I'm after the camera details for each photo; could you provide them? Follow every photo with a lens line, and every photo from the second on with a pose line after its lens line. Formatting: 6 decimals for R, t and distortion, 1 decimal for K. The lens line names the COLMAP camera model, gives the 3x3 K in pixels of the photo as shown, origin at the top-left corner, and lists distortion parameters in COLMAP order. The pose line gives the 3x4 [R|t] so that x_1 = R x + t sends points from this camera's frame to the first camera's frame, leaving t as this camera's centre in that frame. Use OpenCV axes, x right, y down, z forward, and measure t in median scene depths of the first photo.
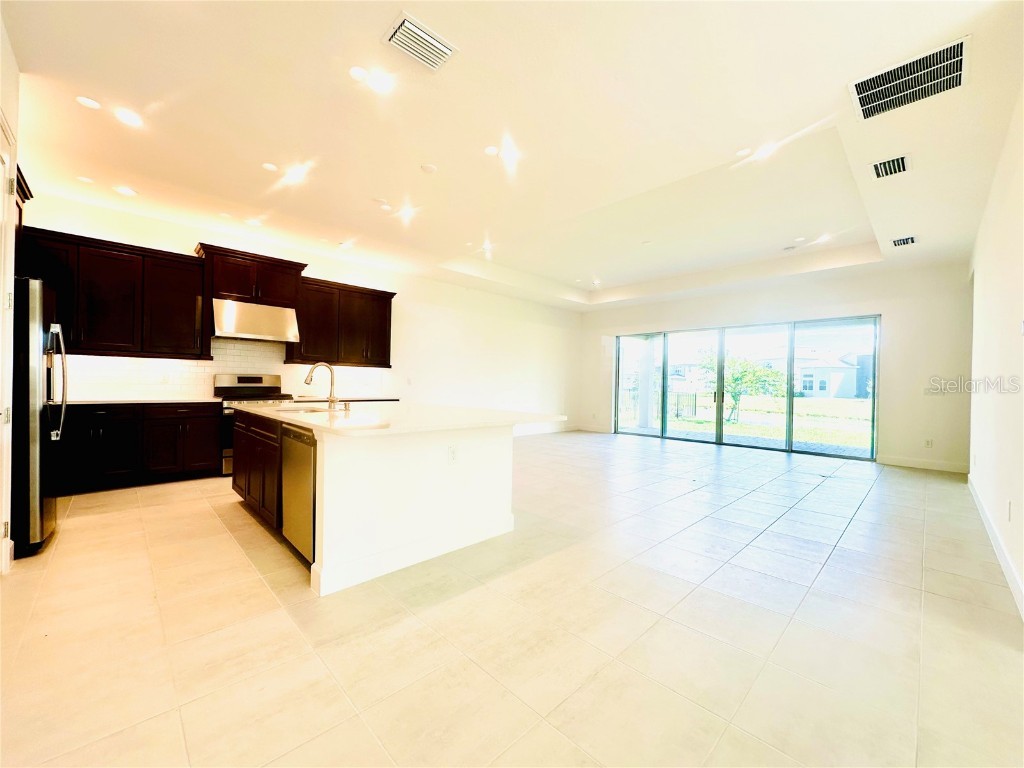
lens RADIAL K [[408.1, 0, 512.0], [0, 408.1, 384.0], [0, 0, 1]] dist [-0.002351, -0.000068]
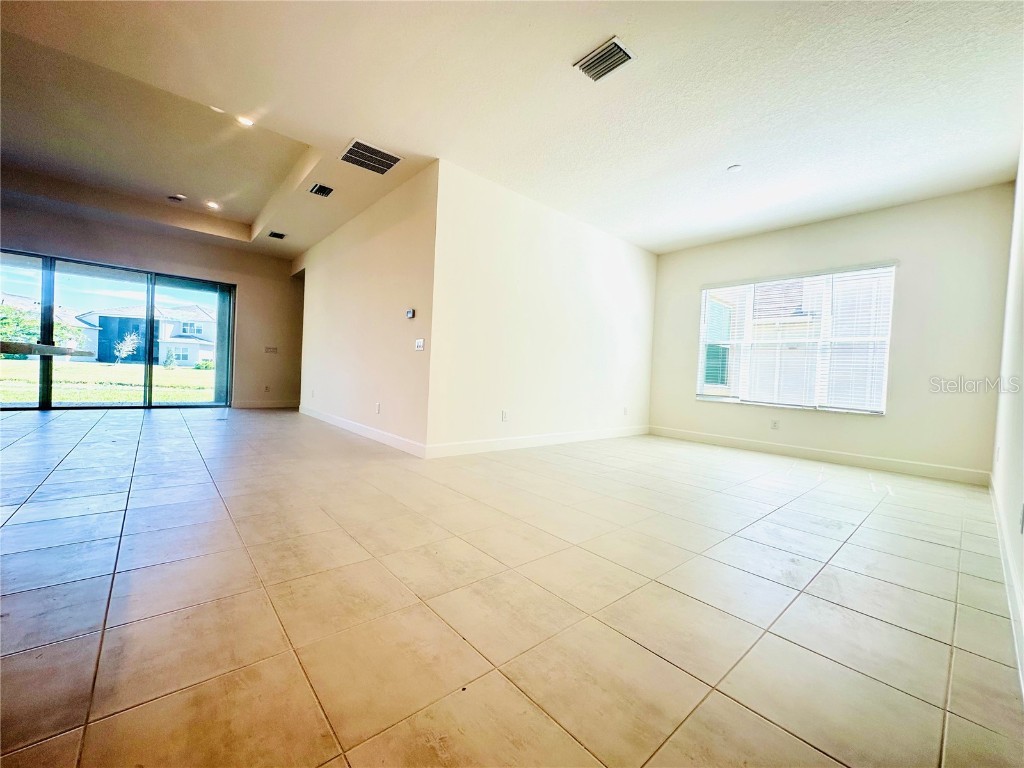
lens RADIAL K [[408.1, 0, 512.0], [0, 408.1, 384.0], [0, 0, 1]] dist [-0.002351, -0.000068]
pose [[0.051286, -0.036223, 0.998027, -0.342724], [-0.047012, 0.998147, 0.038643, 0.046846], [-0.997577, -0.048901, 0.049488, 0.141217]]
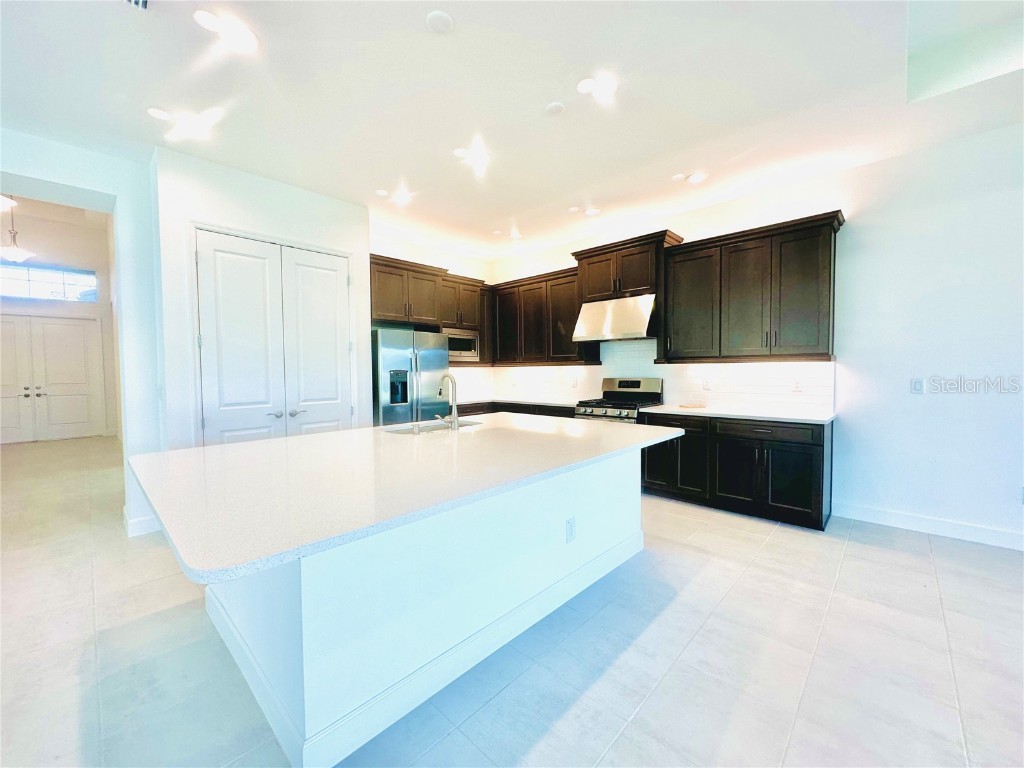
lens RADIAL K [[408.1, 0, 512.0], [0, 408.1, 384.0], [0, 0, 1]] dist [-0.002351, -0.000068]
pose [[0.040543, 0.013512, -0.999086, 0.256296], [0.008417, 0.999868, 0.013864, -0.026553], [0.999142, -0.008971, 0.040424, 0.750913]]
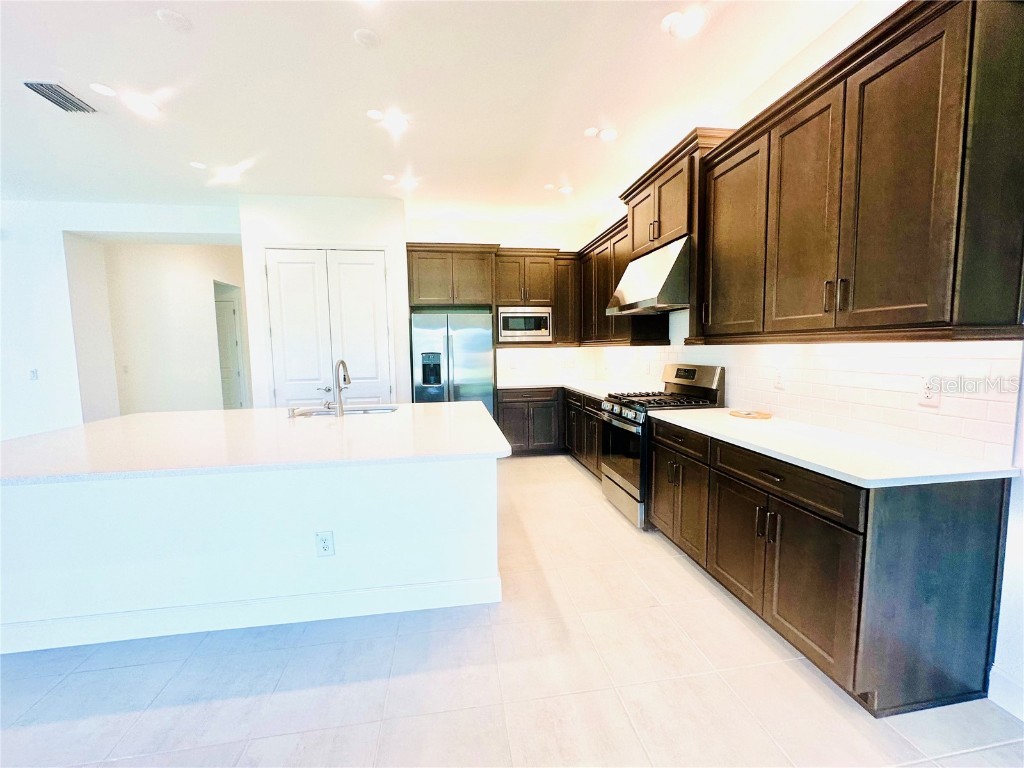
lens RADIAL K [[408.1, 0, 512.0], [0, 408.1, 384.0], [0, 0, 1]] dist [-0.002351, -0.000068]
pose [[-0.579681, 0.062385, -0.812452, 0.014953], [0.002641, 0.997203, 0.074688, -0.043364], [0.814840, 0.041149, -0.578224, 1.207123]]
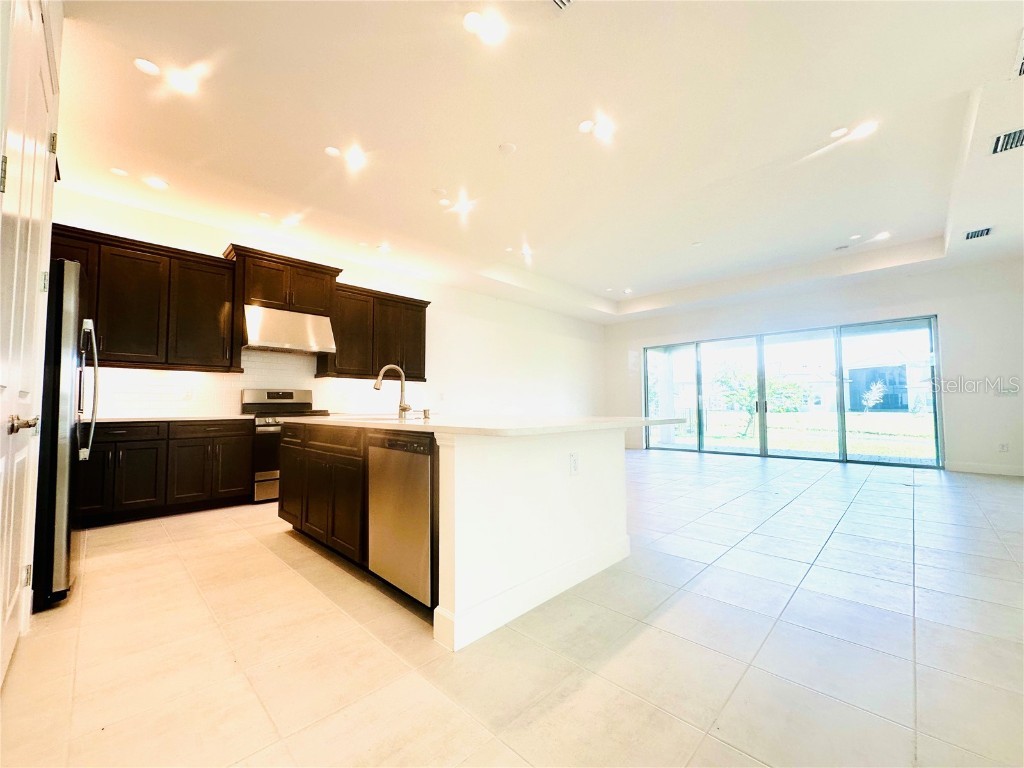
lens RADIAL K [[408.5, 0, 512.0], [0, 408.5, 384.0], [0, 0, 1]] dist [-0.000756, -0.000257]
pose [[0.999471, -0.022164, 0.023799, -0.158908], [0.023452, 0.998194, -0.055306, 0.028709], [-0.022530, 0.055835, 0.998186, 0.088699]]
